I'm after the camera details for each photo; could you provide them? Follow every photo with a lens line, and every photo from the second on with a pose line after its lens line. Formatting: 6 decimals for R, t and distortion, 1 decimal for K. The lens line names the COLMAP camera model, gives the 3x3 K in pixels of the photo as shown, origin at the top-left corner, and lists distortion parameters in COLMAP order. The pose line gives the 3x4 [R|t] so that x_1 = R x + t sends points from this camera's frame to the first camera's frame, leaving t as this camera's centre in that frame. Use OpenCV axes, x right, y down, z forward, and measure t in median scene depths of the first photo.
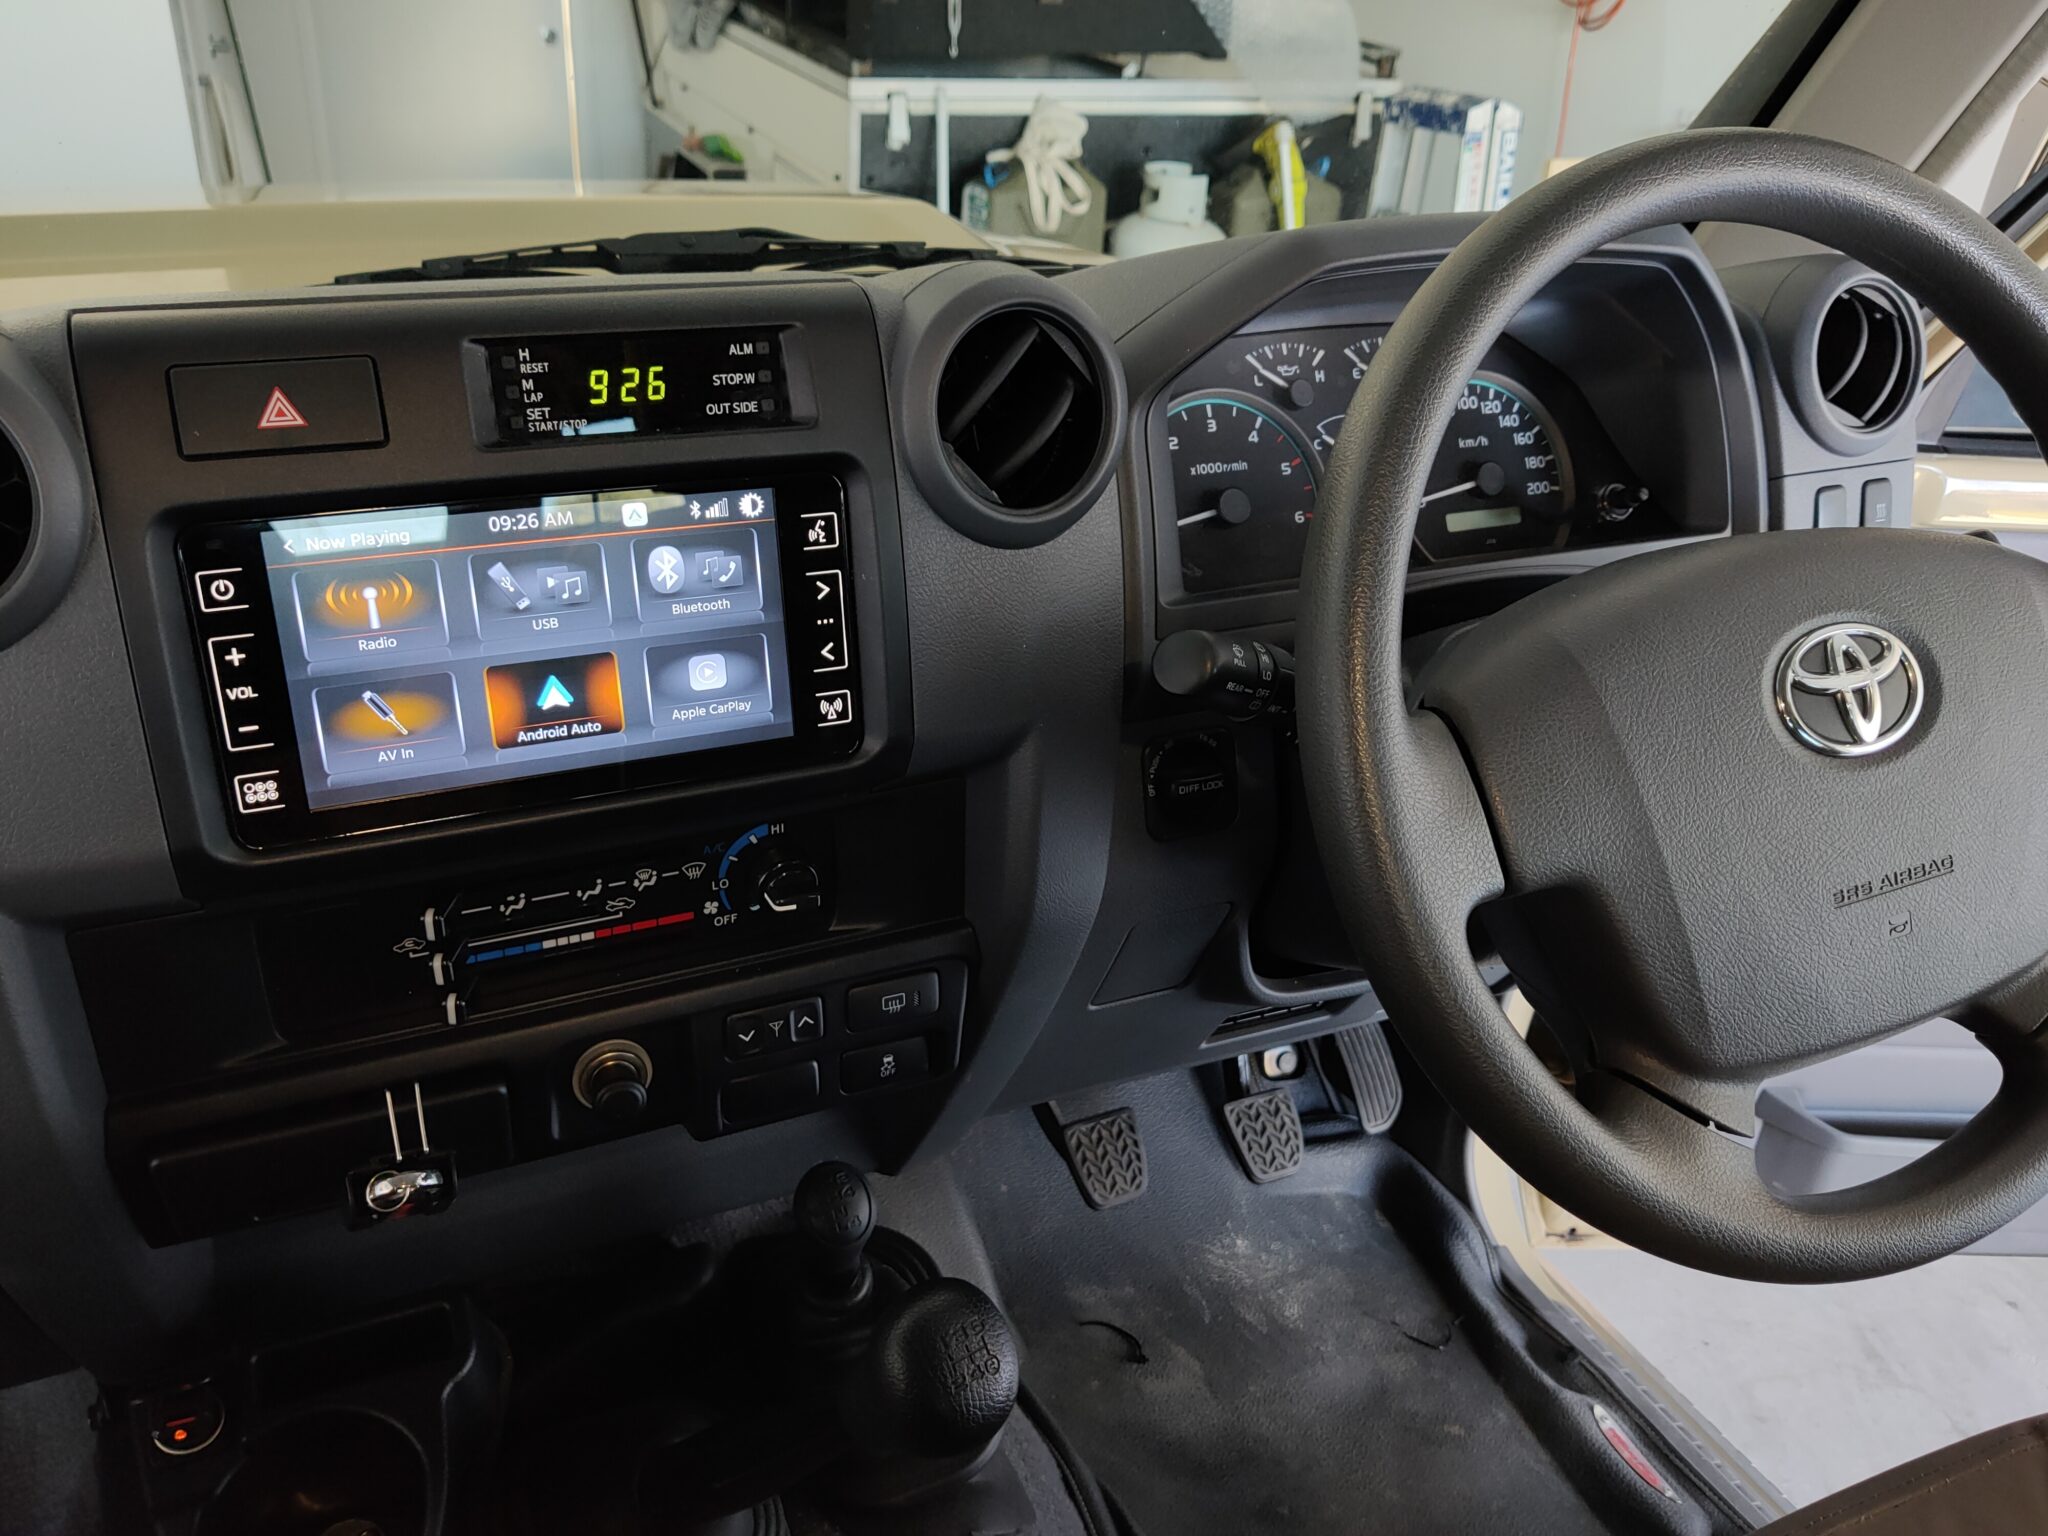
lens RADIAL K [[1611.2, 0, 1042.5], [0, 1611.2, 779.7], [0, 0, 1]] dist [0.064963, -0.175047]
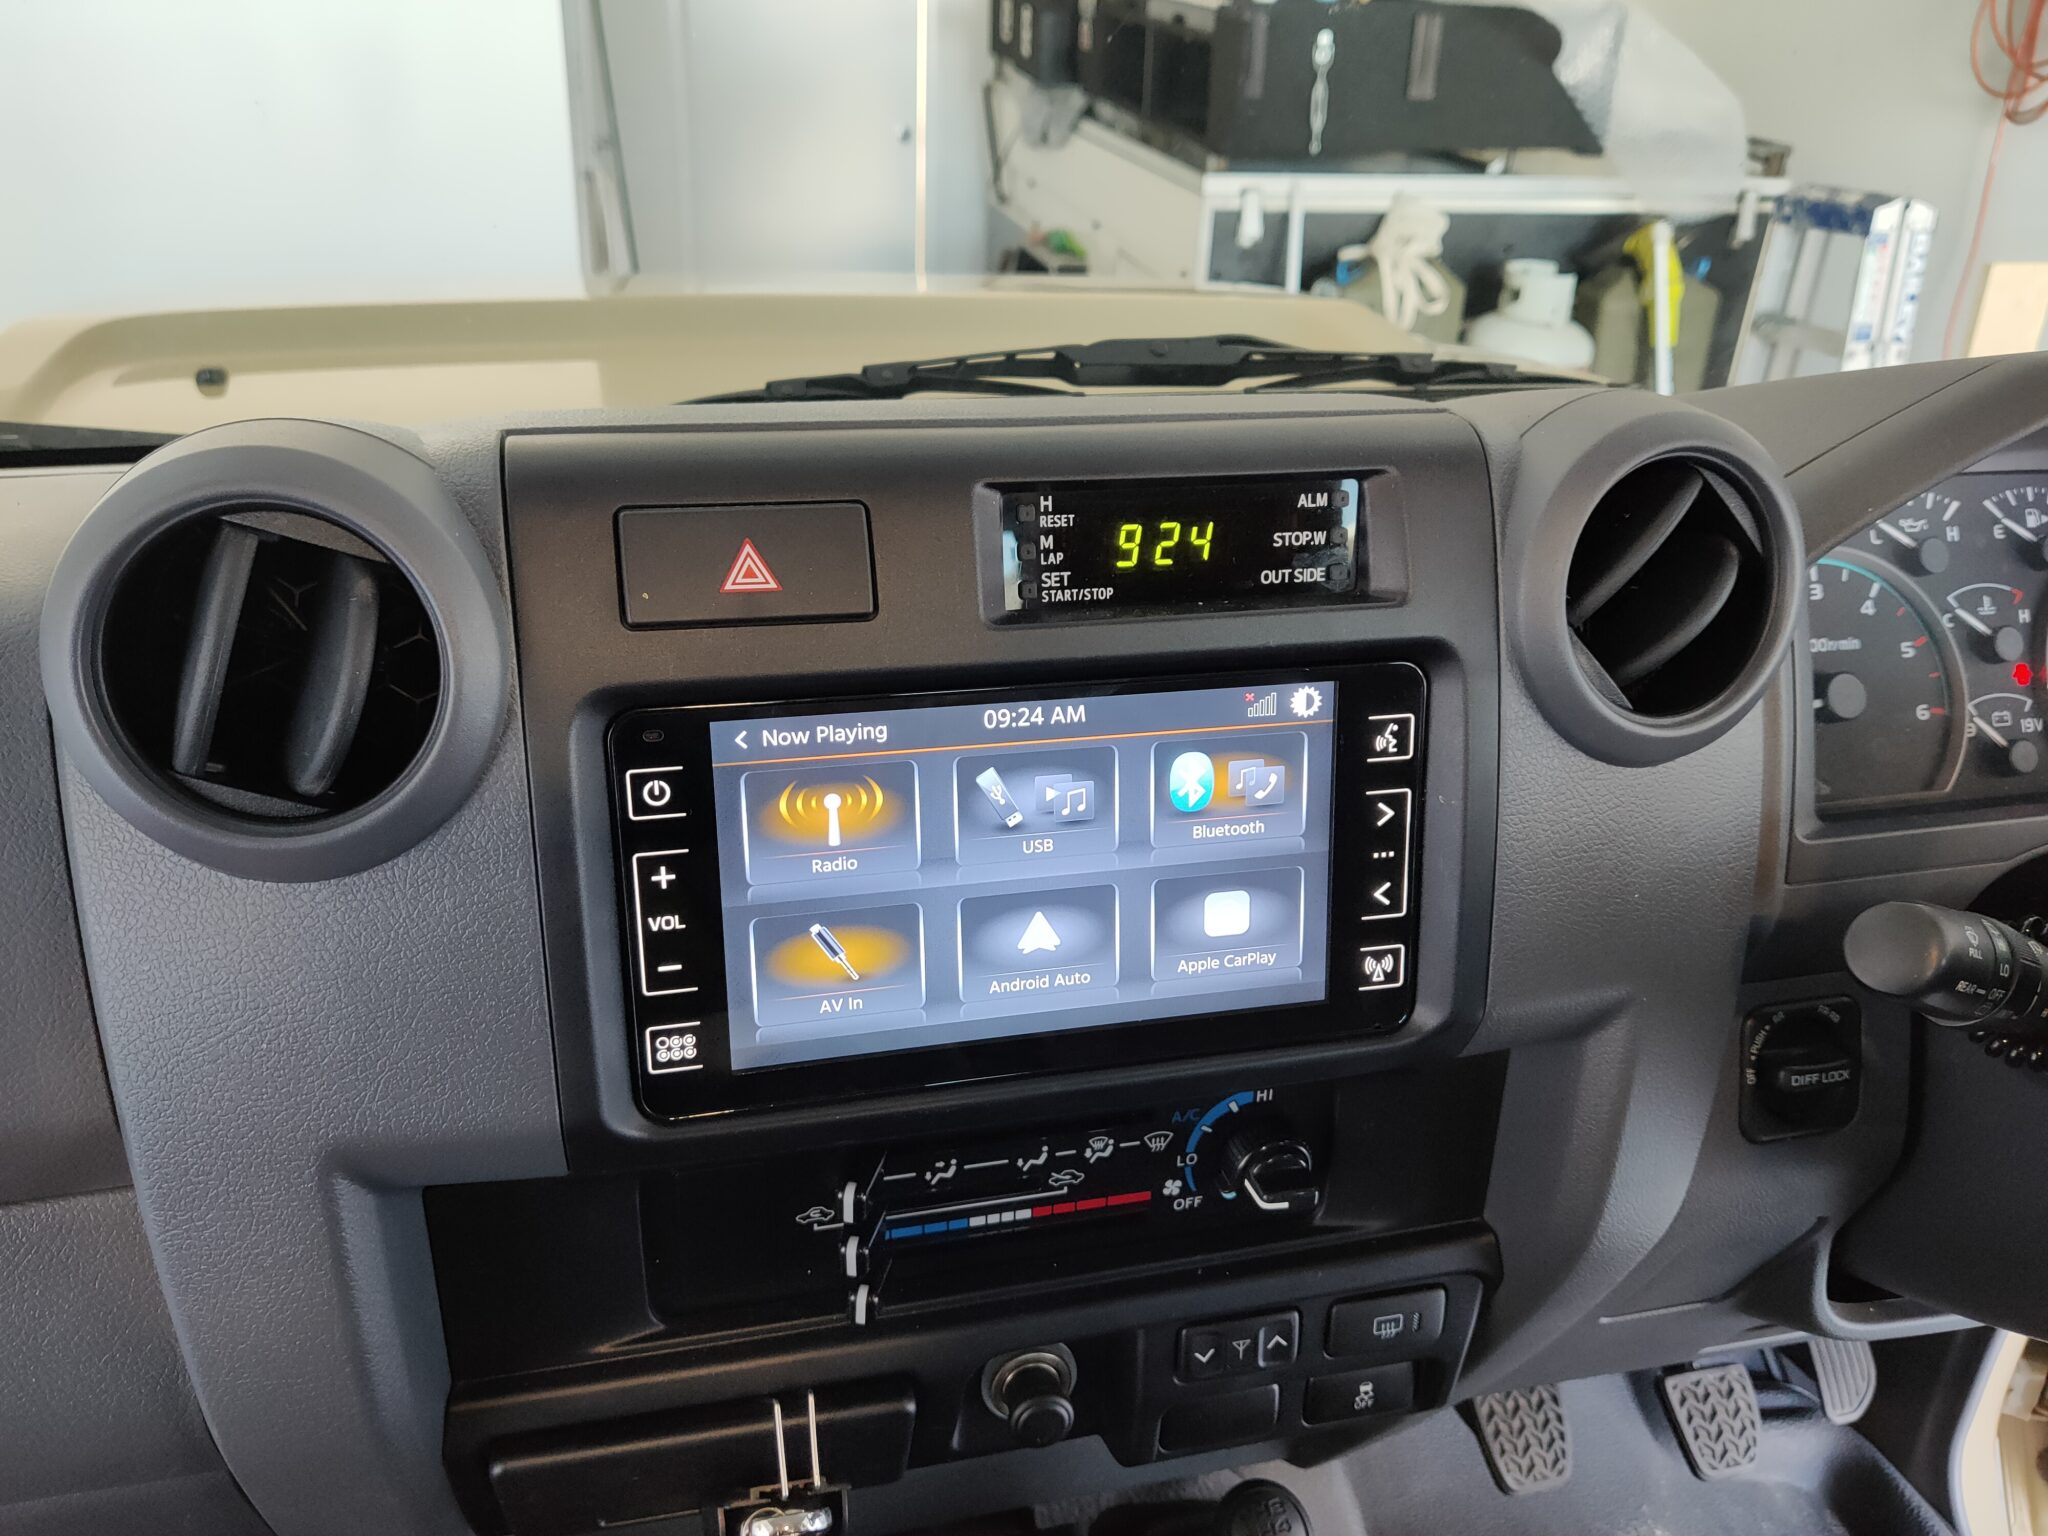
lens RADIAL K [[1616.0, 0, 1029.1], [0, 1616.0, 770.6], [0, 0, 1]] dist [0.010518, -0.048042]
pose [[0.982254, 0.063905, -0.176335, -0.139132], [-0.073871, 0.995987, -0.050537, -0.072667], [0.172398, 0.062666, 0.983032, 0.191280]]
